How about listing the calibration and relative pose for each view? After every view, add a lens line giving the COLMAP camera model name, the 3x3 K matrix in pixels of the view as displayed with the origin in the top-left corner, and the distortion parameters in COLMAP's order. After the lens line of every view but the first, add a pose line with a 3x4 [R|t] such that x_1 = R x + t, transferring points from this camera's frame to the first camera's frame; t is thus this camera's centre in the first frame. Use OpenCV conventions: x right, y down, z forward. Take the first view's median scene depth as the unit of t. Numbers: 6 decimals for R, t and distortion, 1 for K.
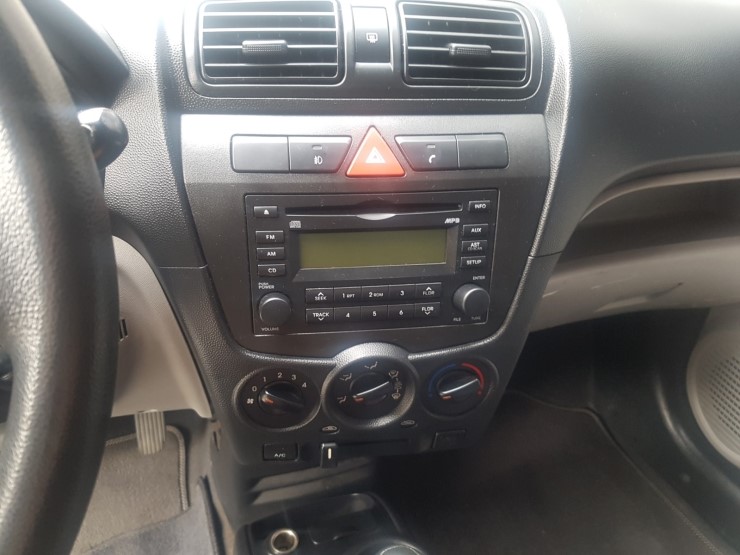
lens RADIAL K [[609.5, 0, 370.0], [0, 609.5, 277.5], [0, 0, 1]] dist [0.038423, -0.008627]
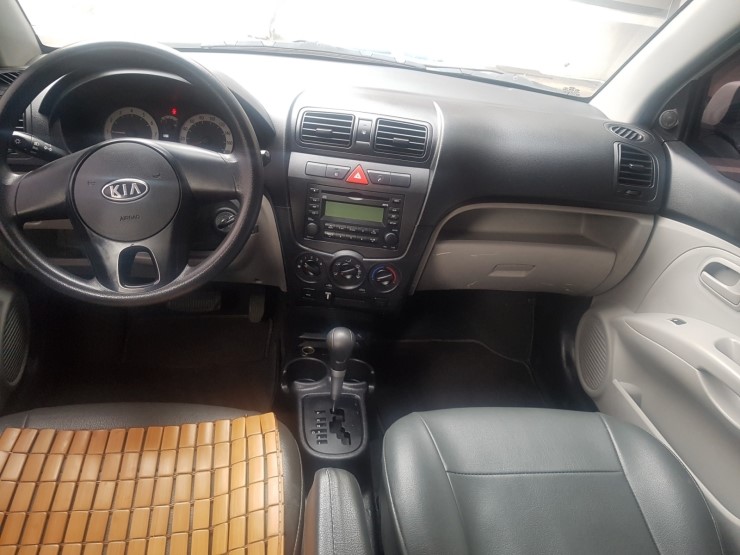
lens RADIAL K [[609.5, 0, 370.0], [0, 609.5, 277.5], [0, 0, 1]] dist [0.038423, -0.008627]
pose [[0.968595, 0.164497, -0.186451, 0.604117], [-0.172795, 0.984529, -0.029055, 0.292969], [0.178787, 0.060360, 0.982035, -1.508895]]
